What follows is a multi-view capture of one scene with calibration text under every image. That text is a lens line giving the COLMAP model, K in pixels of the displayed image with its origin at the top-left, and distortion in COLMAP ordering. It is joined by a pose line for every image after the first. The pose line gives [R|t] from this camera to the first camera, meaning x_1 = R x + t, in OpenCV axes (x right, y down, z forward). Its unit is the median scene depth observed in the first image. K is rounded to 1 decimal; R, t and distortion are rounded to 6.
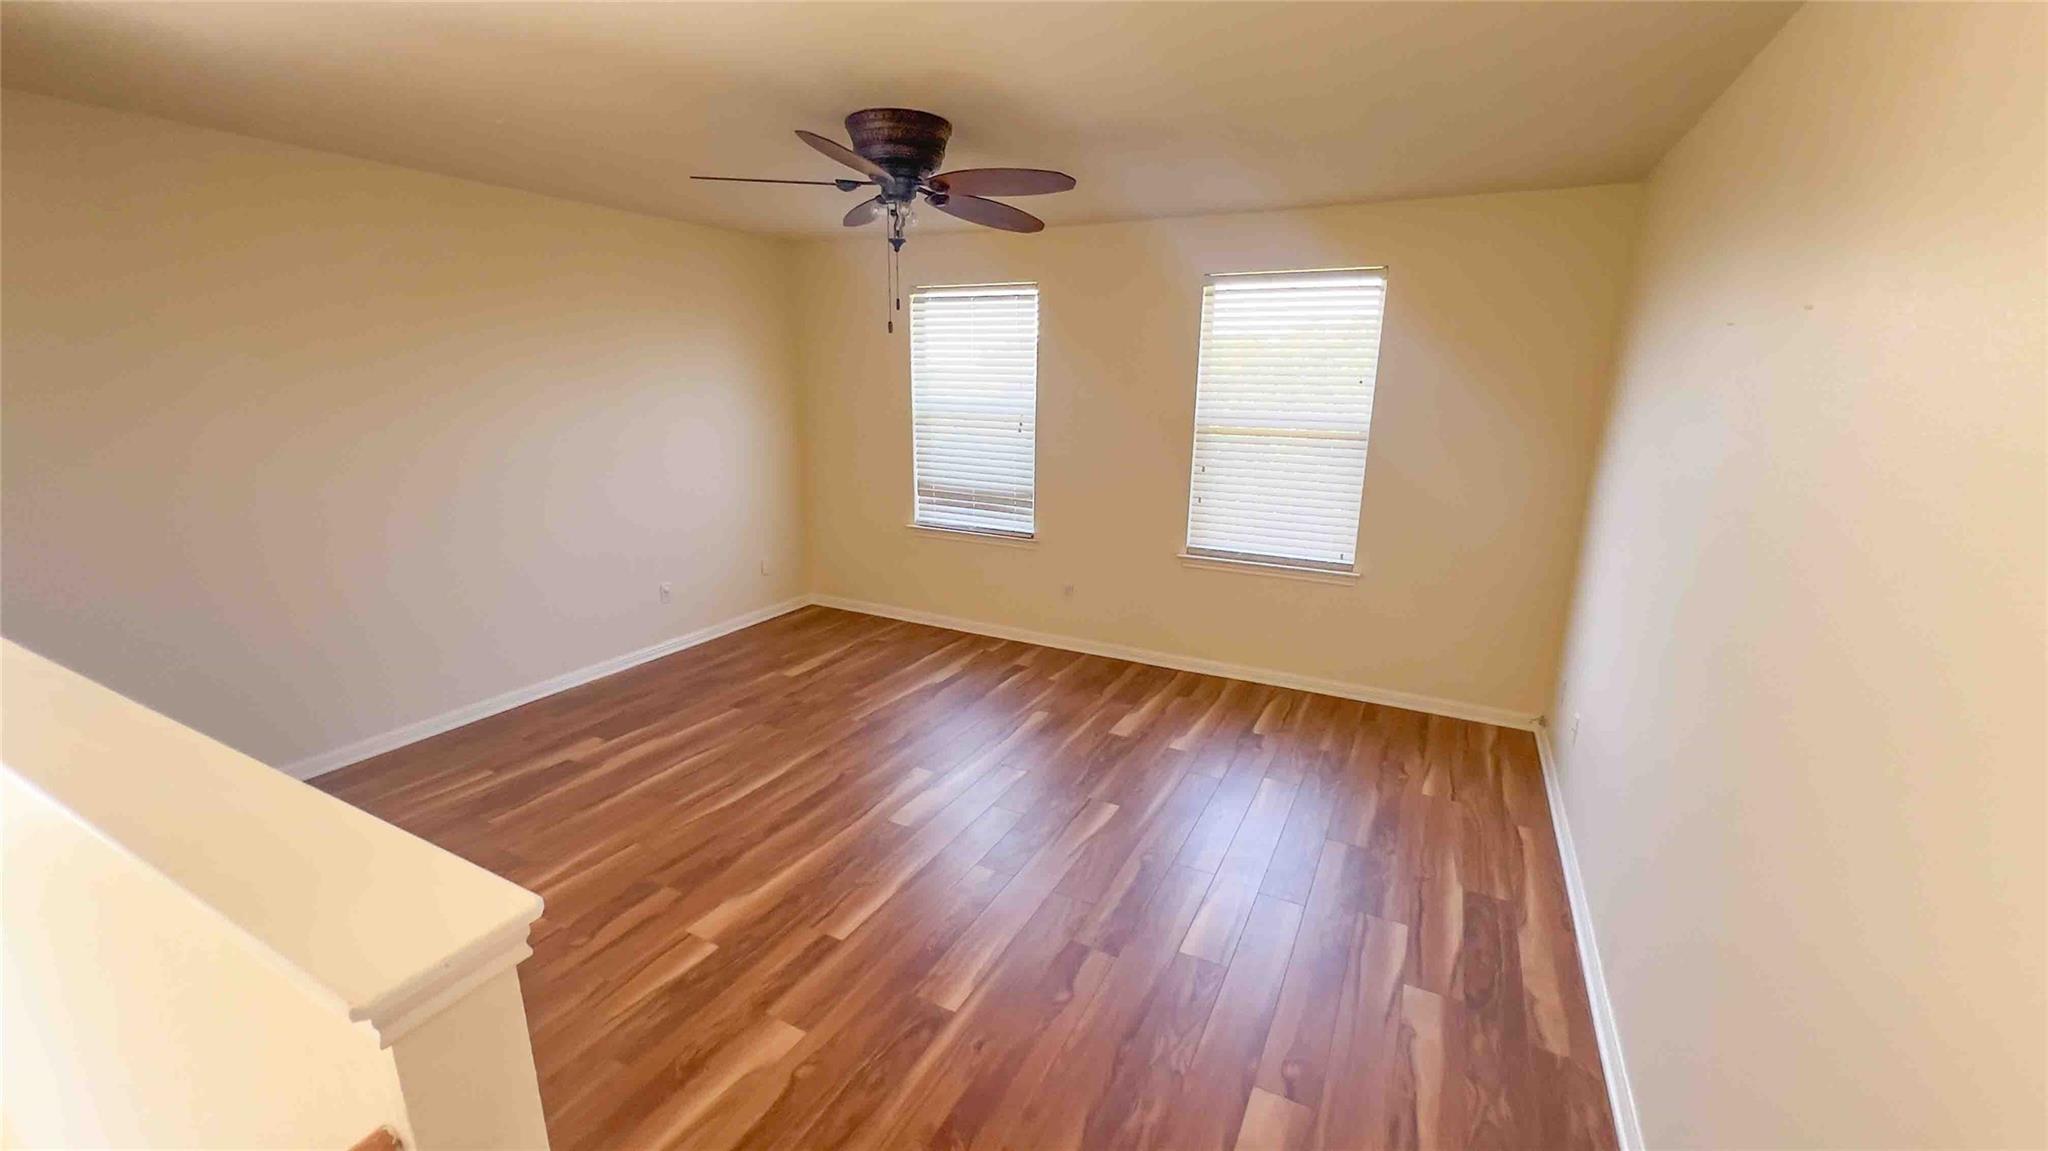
lens RADIAL K [[820.0, 0, 1017.3], [0, 820.0, 583.6], [0, 0, 1]] dist [0.000325, -0.000094]
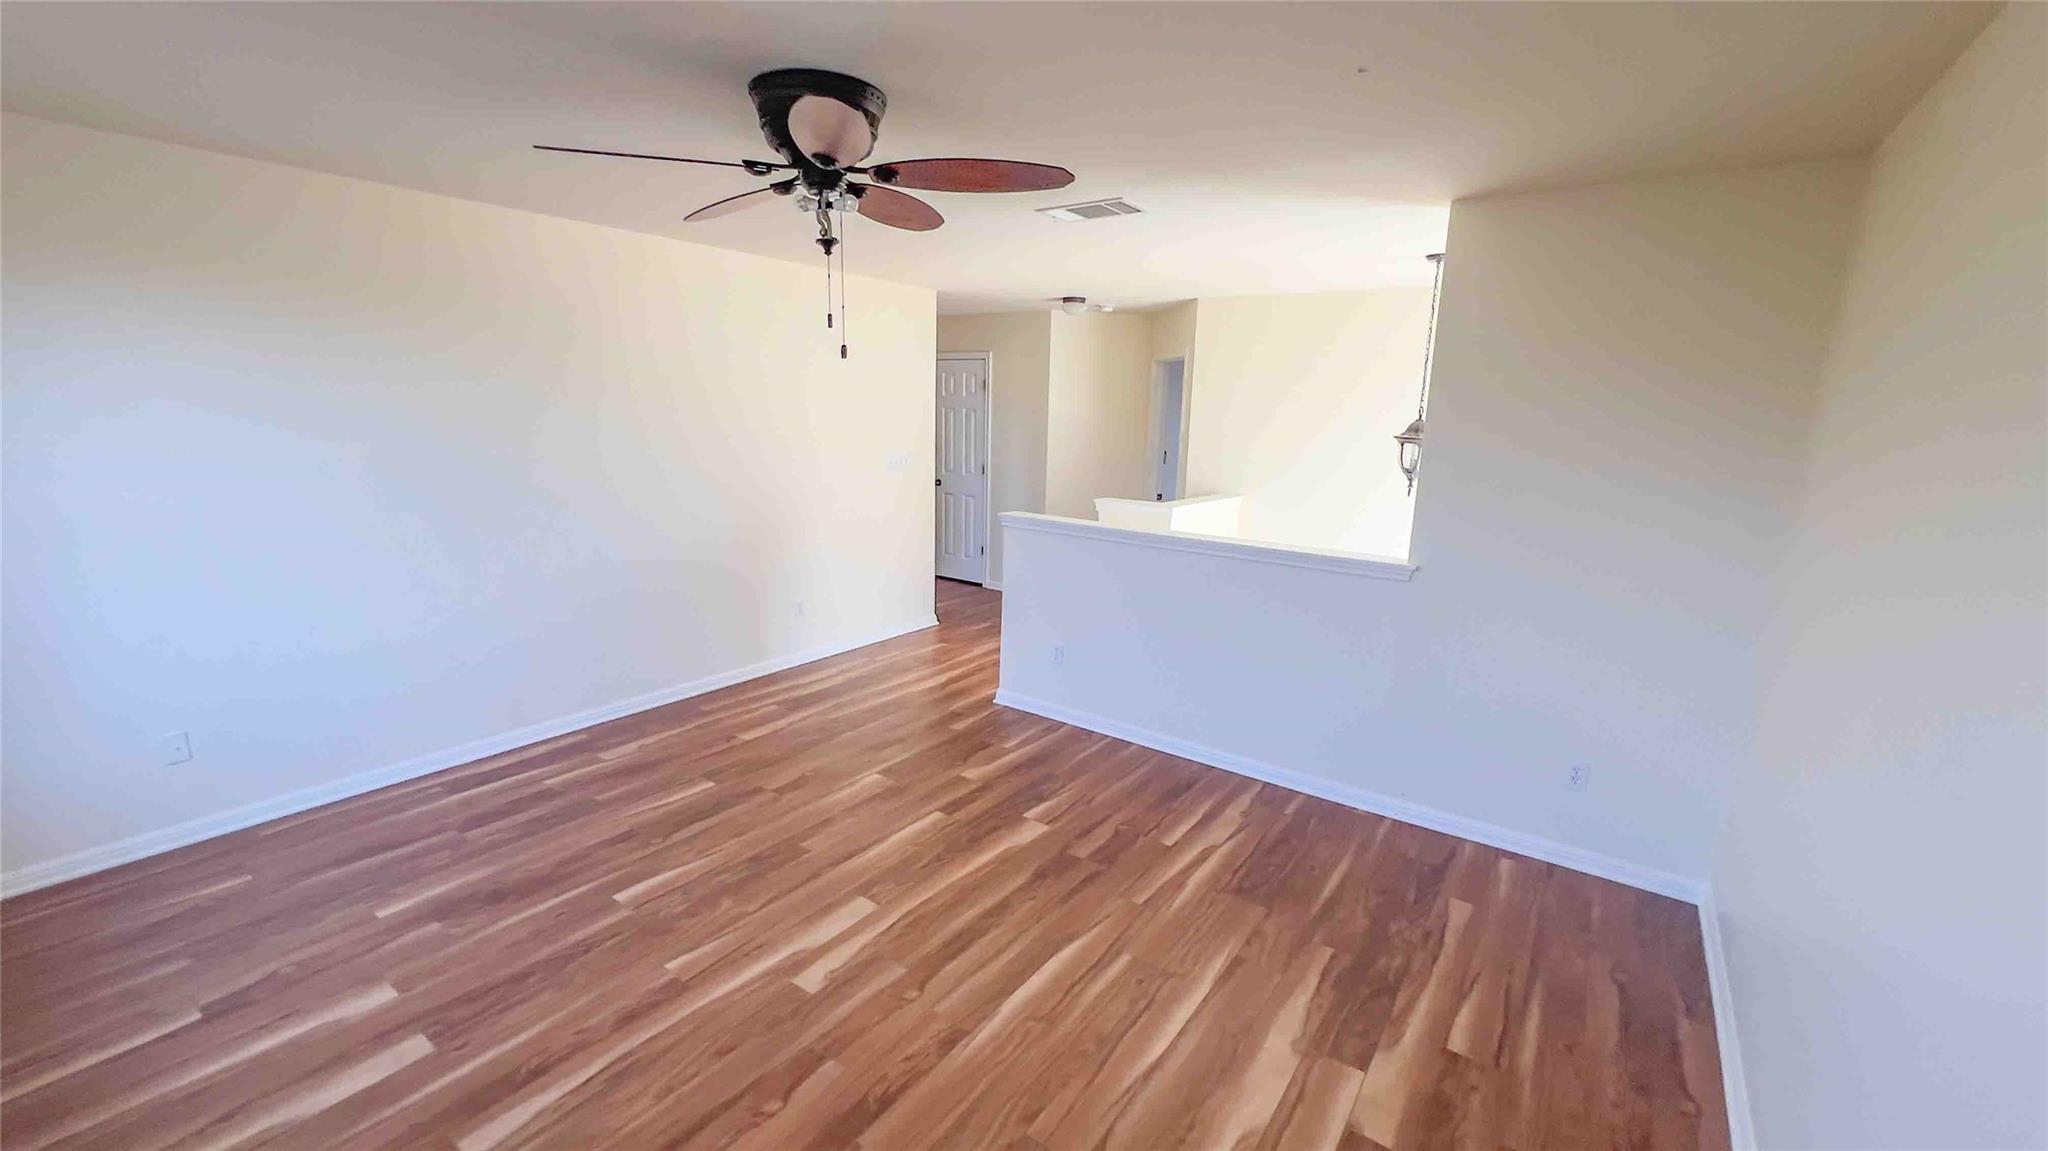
lens RADIAL K [[820.0, 0, 1017.3], [0, 820.0, 583.6], [0, 0, 1]] dist [0.000325, -0.000094]
pose [[-0.988329, -0.066718, 0.136949, -0.434384], [0.001351, 0.895117, 0.445829, -0.448294], [-0.152330, 0.440811, -0.884580, 1.720400]]
